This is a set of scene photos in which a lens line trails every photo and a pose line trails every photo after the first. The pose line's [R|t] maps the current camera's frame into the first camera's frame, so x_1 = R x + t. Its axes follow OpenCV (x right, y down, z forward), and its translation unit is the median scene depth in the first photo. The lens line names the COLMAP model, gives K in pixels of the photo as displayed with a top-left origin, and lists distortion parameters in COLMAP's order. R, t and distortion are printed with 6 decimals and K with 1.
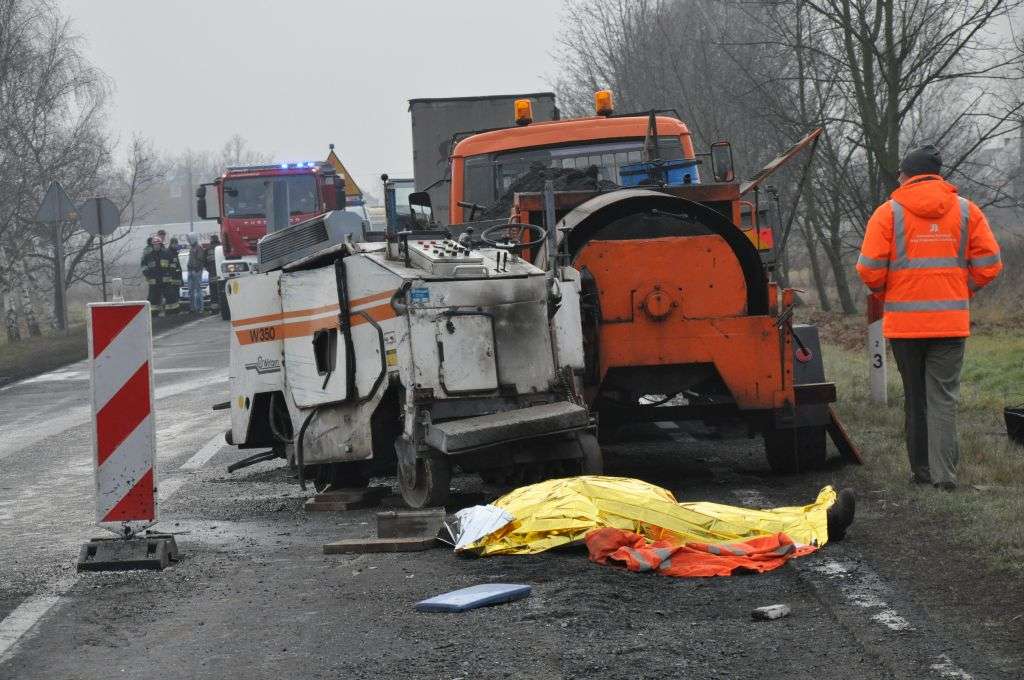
lens RADIAL K [[4776.2, 0, 577.5], [0, 4776.2, 262.3], [0, 0, 1]] dist [1.963155, 0.000000]
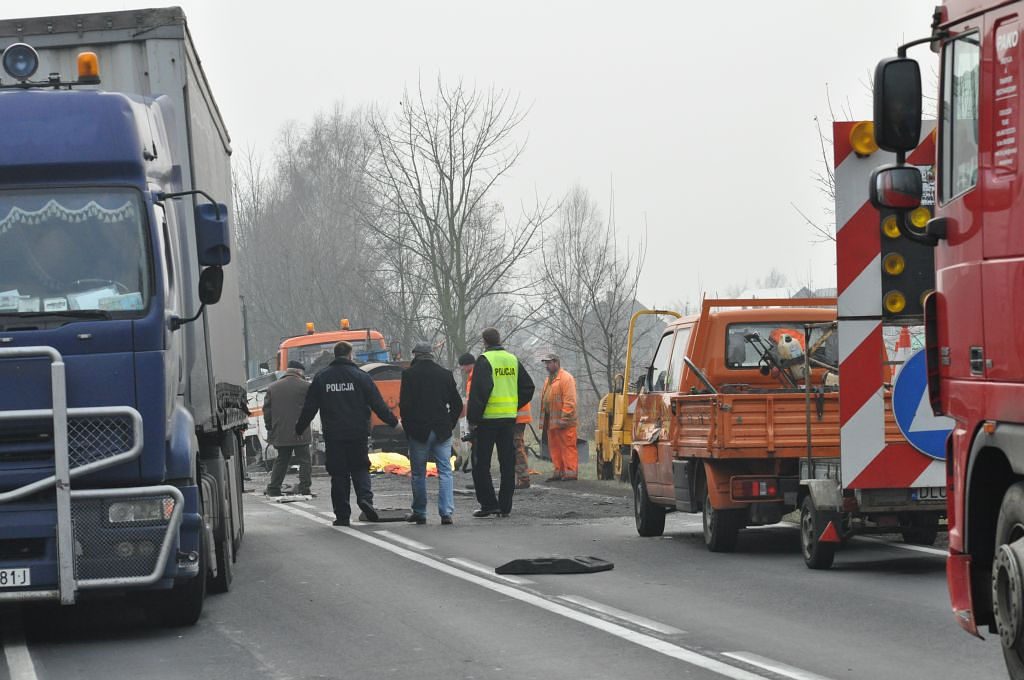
lens RADIAL K [[4185.4, 0, 473.9], [0, 4185.4, 308.1], [0, 0, 1]] dist [1.310592, 0.000000]
pose [[0.997364, -0.003723, 0.072464, -0.036895], [0.005607, 0.999651, -0.025811, 0.005068], [-0.072343, 0.026149, 0.997037, -0.467168]]
